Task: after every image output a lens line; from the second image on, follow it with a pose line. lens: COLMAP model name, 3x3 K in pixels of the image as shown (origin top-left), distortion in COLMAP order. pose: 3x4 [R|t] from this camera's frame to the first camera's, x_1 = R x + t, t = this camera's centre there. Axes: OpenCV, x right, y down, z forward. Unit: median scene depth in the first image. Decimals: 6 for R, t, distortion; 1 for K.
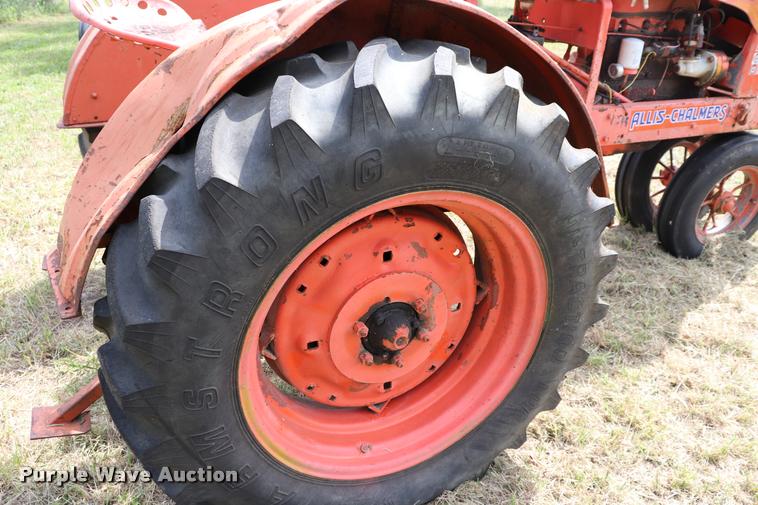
lens RADIAL K [[619.6, 0, 377.1], [0, 619.6, 256.8], [0, 0, 1]] dist [-0.172171, 0.149630]
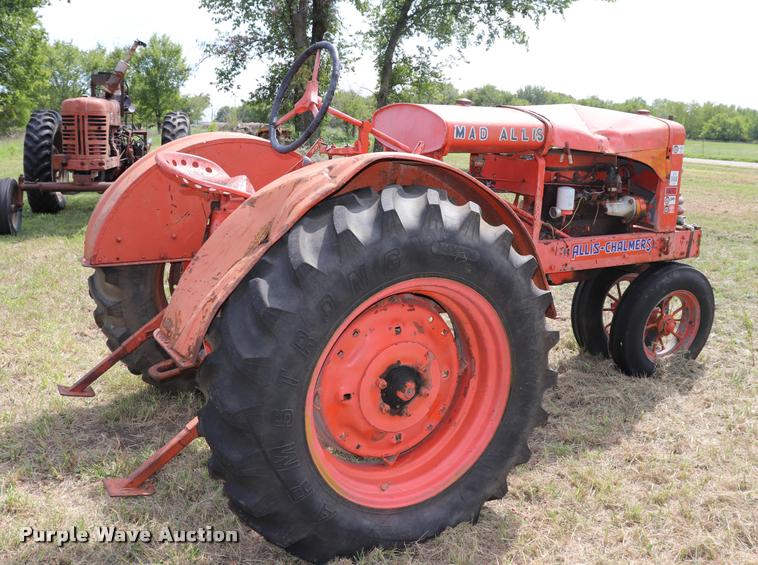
lens RADIAL K [[769.7, 0, 400.4], [0, 769.7, 257.6], [0, 0, 1]] dist [-0.111215, 0.000000]
pose [[0.992034, -0.023013, 0.123847, -0.170188], [0.056415, 0.960228, -0.273459, 0.283918], [-0.112628, 0.278267, 0.953877, -0.656876]]
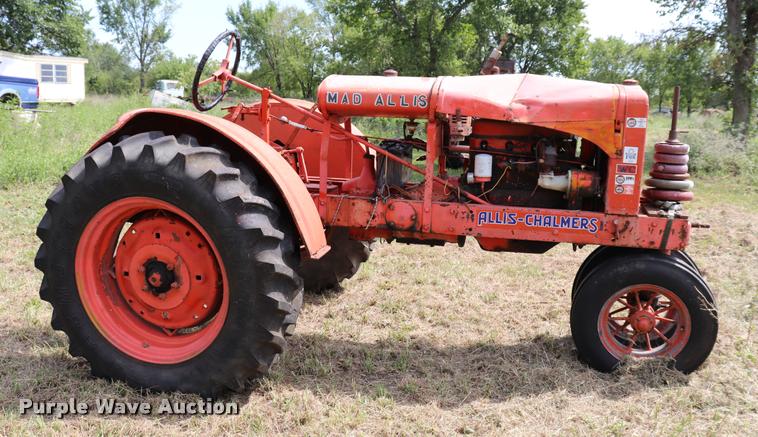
lens RADIAL K [[662.9, 0, 383.8], [0, 662.9, 213.2], [0, 0, 1]] dist [-0.101583, 0.027040]
pose [[0.806208, 0.106975, -0.581880, 1.600575], [-0.271480, 0.940751, -0.203191, 0.142990], [0.525668, 0.321783, 0.787483, -0.274216]]
